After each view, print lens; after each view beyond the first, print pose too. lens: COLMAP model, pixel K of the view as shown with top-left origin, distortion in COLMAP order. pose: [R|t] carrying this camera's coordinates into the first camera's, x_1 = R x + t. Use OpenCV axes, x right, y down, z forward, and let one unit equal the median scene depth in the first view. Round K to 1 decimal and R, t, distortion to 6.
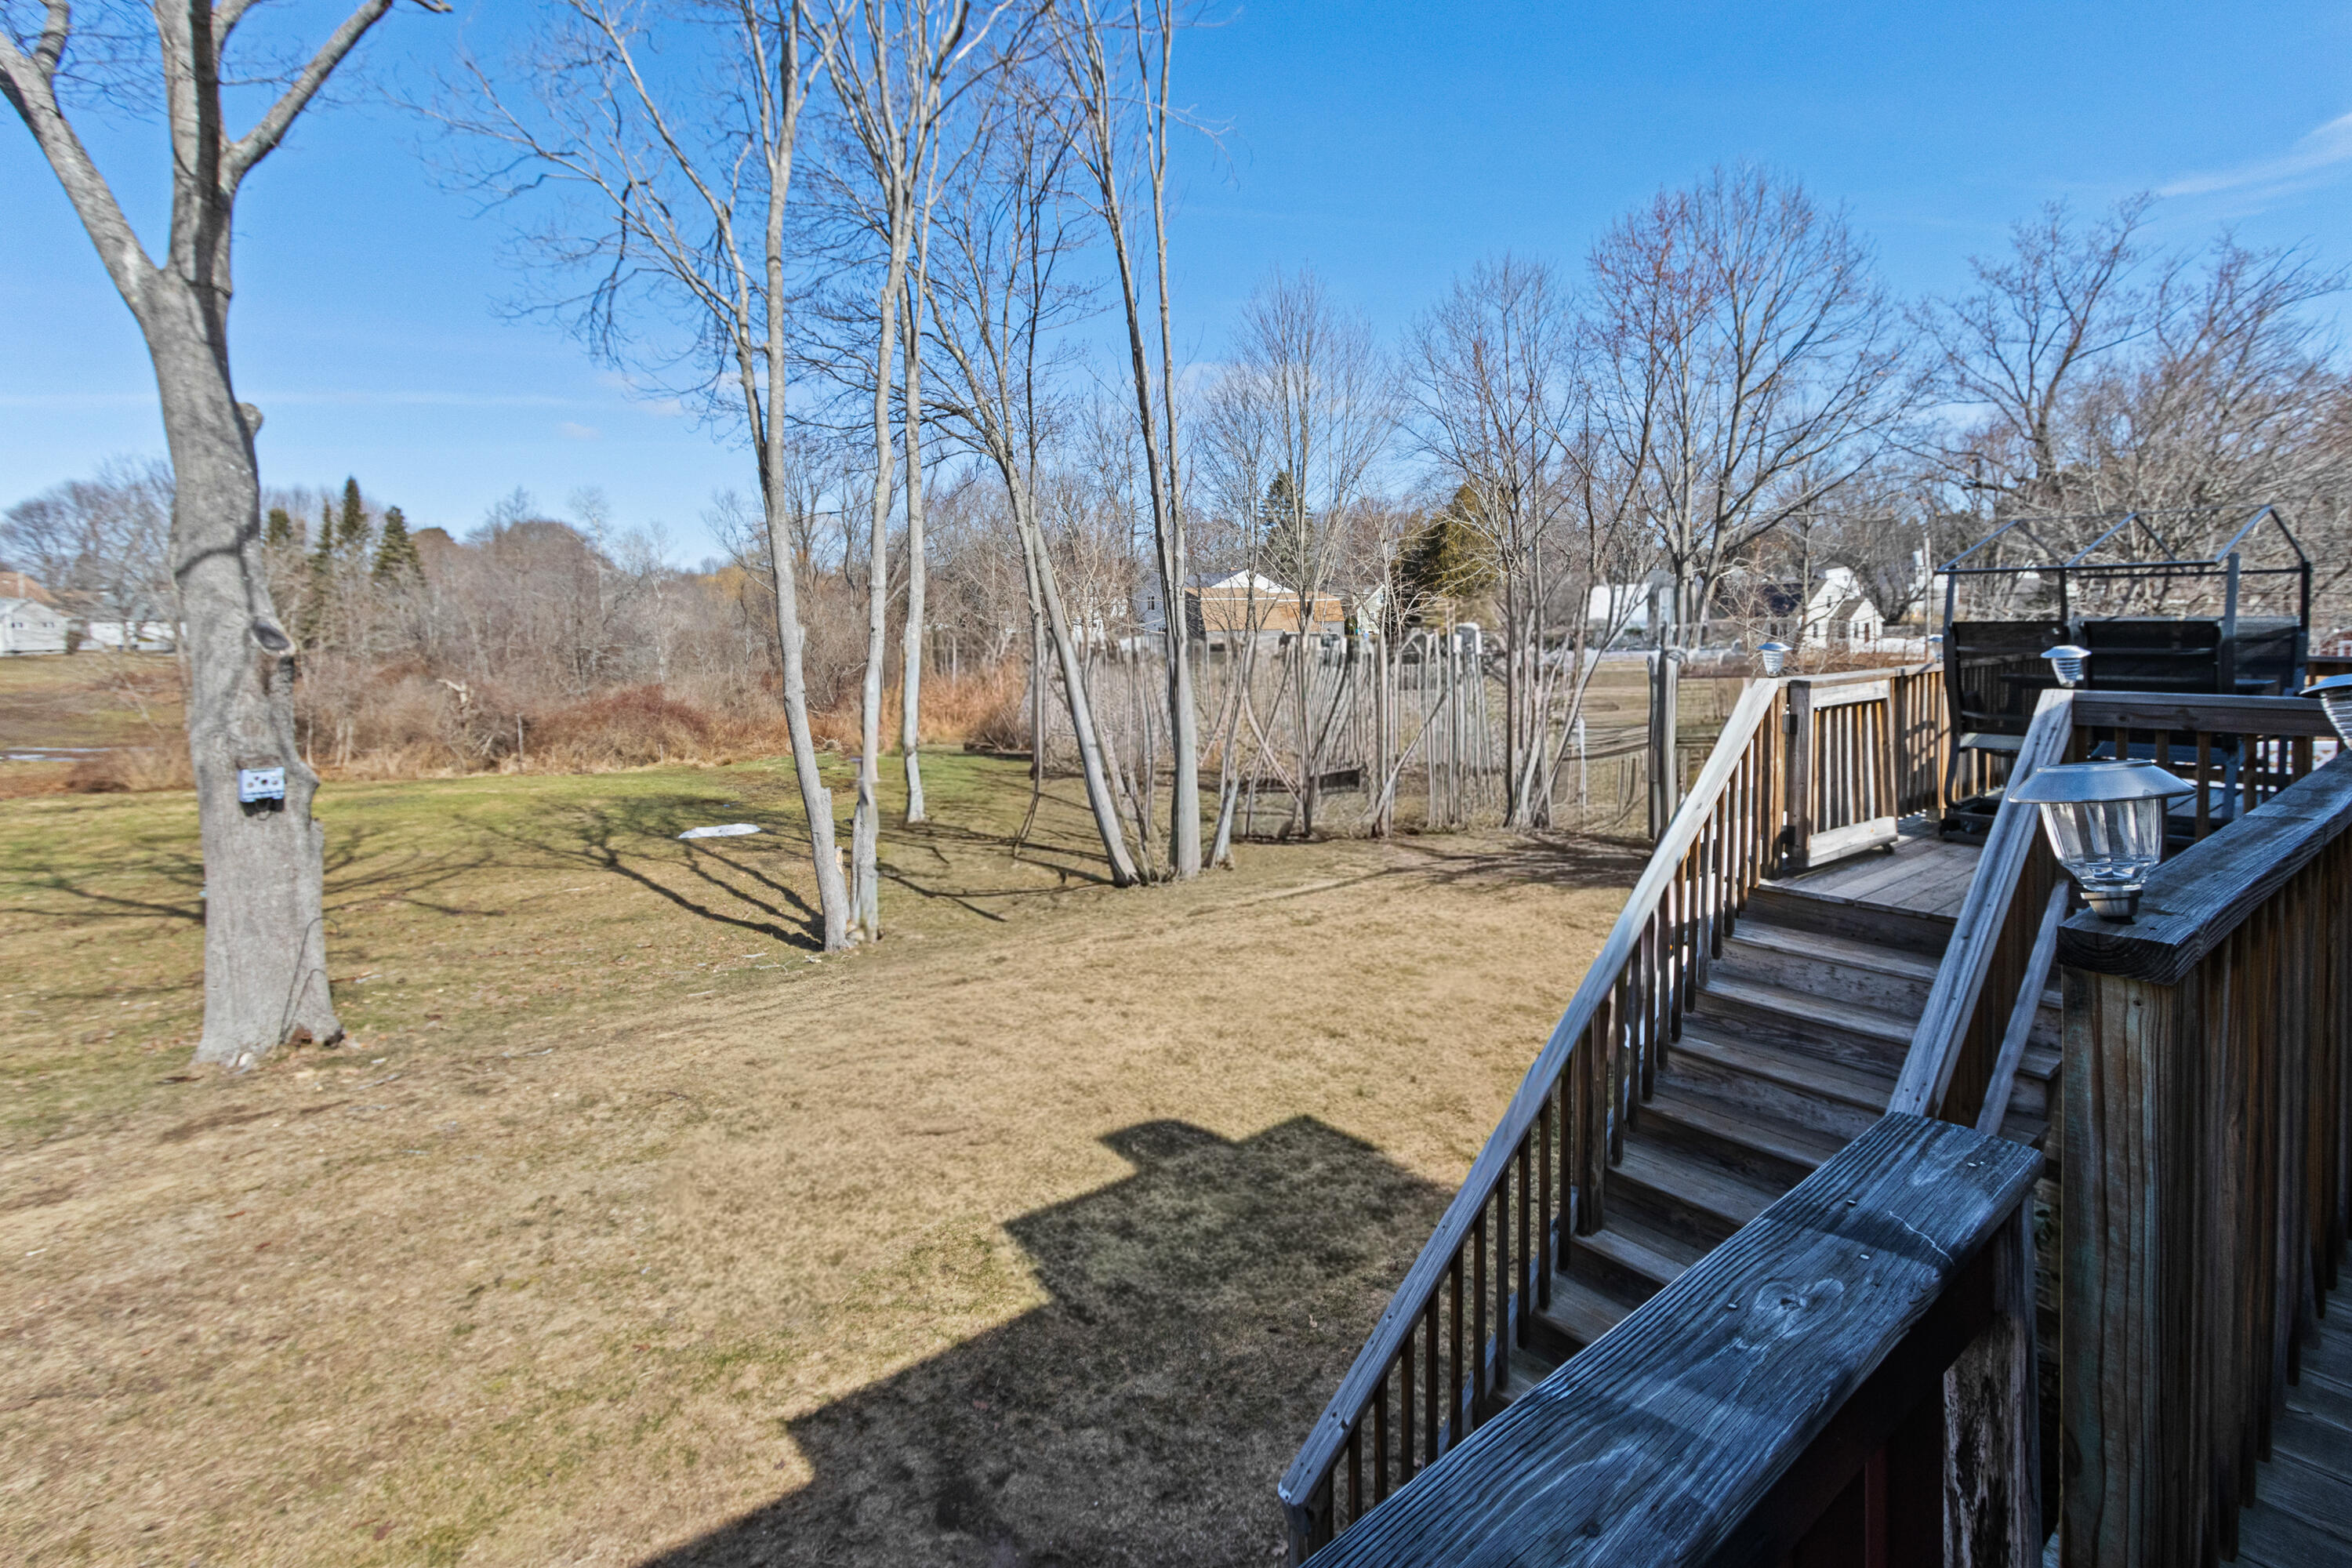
lens RADIAL K [[1138.4, 0, 1211.4], [0, 1138.4, 662.3], [0, 0, 1]] dist [0.000744, -0.000218]
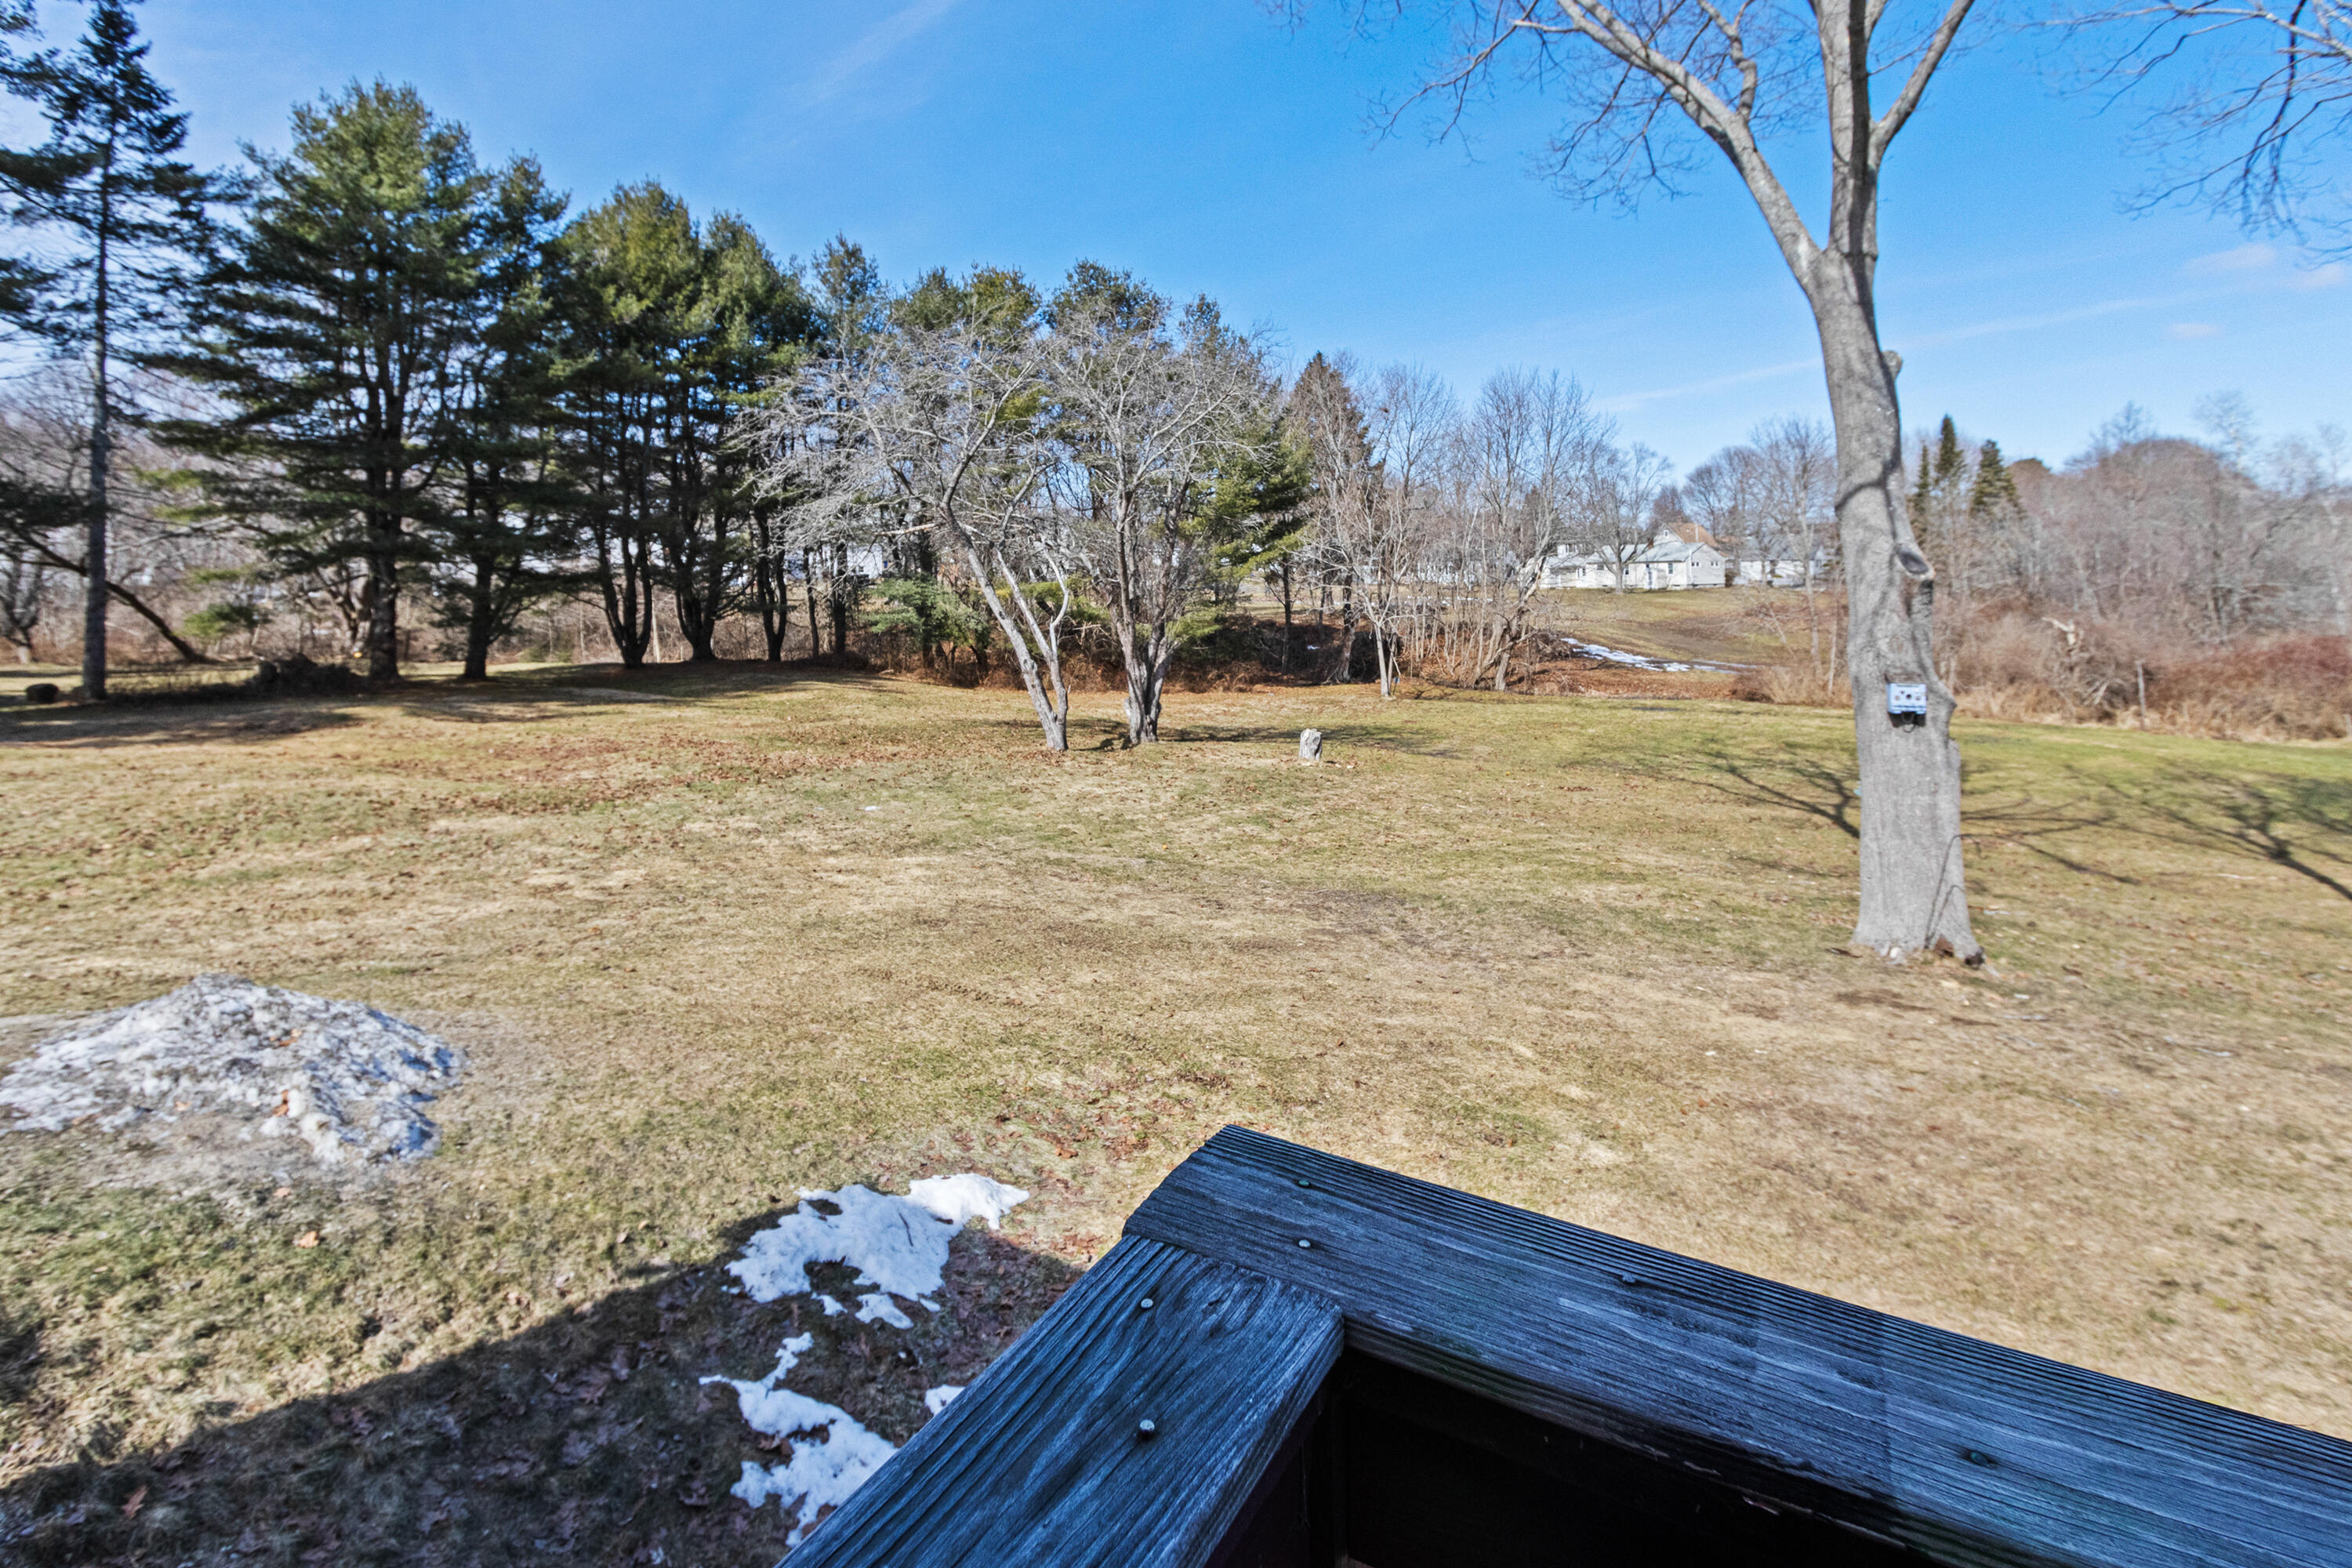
lens RADIAL K [[1181.1, 0, 1150.9], [0, 1181.1, 528.6], [0, 0, 1]] dist [0.001399, -0.001481]
pose [[0.330908, -0.036328, -0.942964, -0.009826], [-0.023519, 0.998631, -0.046726, 0.013497], [0.943370, 0.037639, 0.329600, -0.040397]]
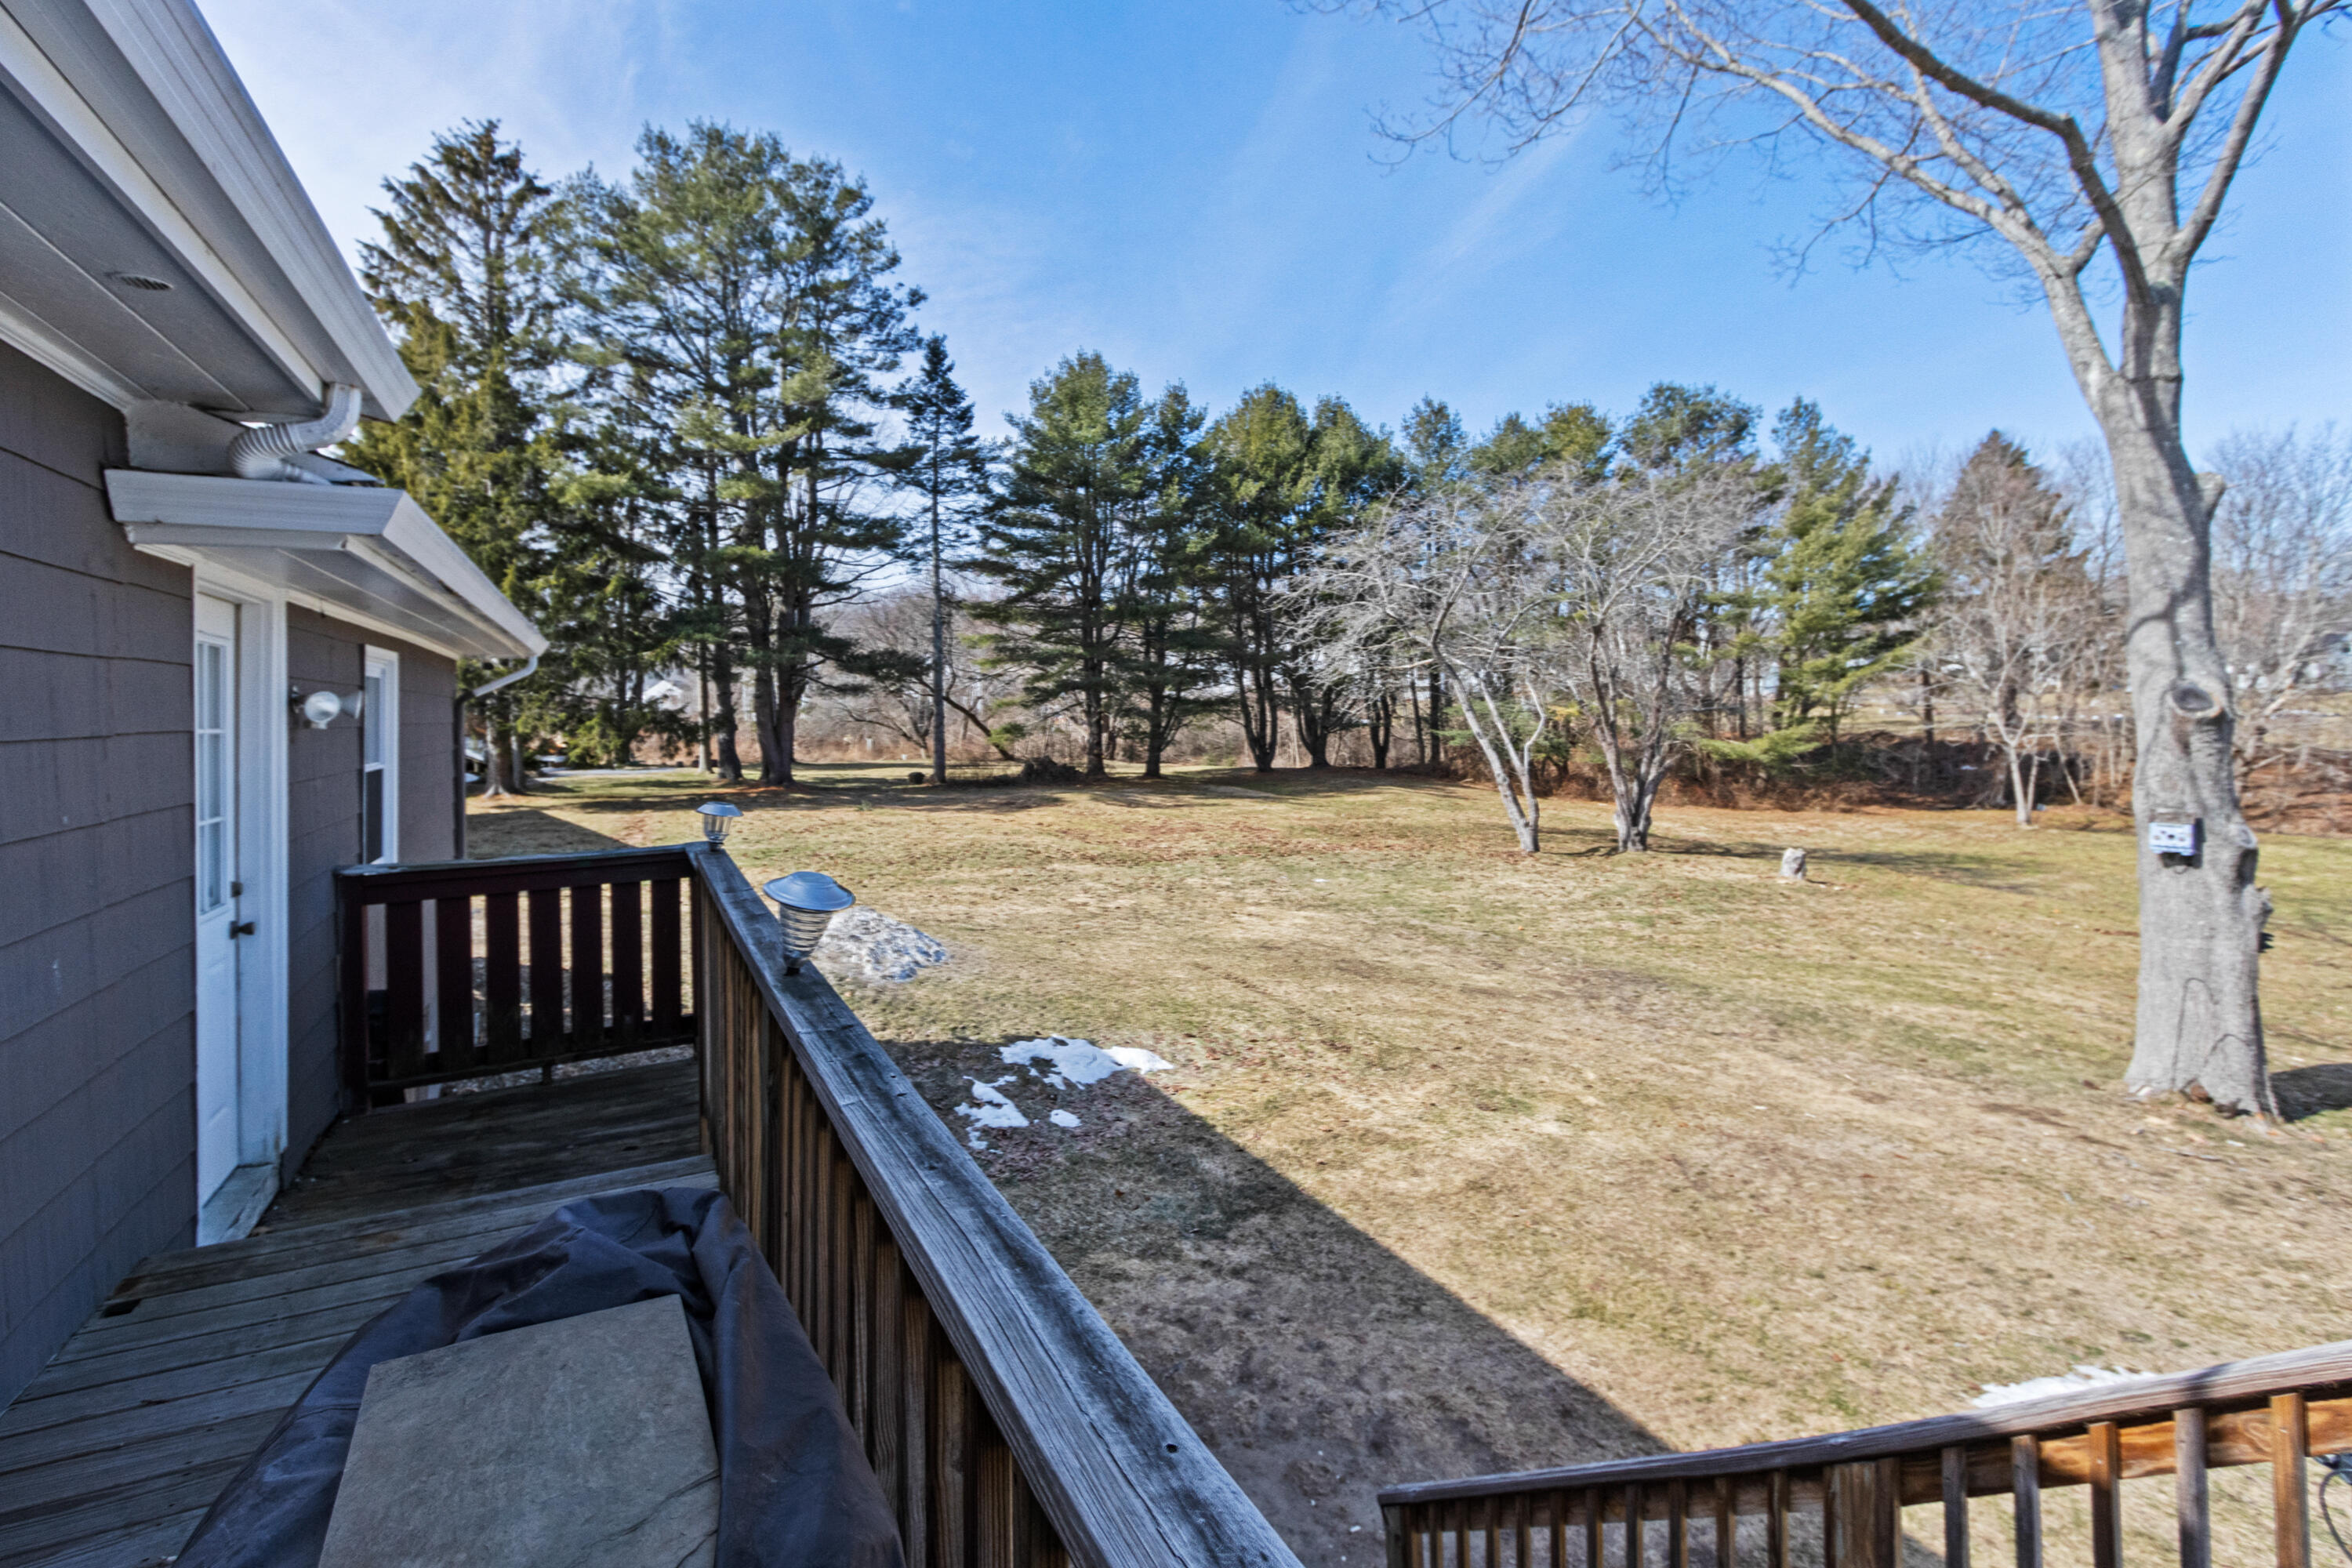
lens RADIAL K [[1138.4, 0, 1150.9], [0, 1138.4, 668.5], [0, 0, 1]] dist [0.000744, -0.000218]
pose [[-0.257811, -0.013612, -0.966099, 0.366699], [-0.006415, 0.999903, -0.012377, -0.026452], [0.966174, 0.003007, -0.257873, 0.308138]]
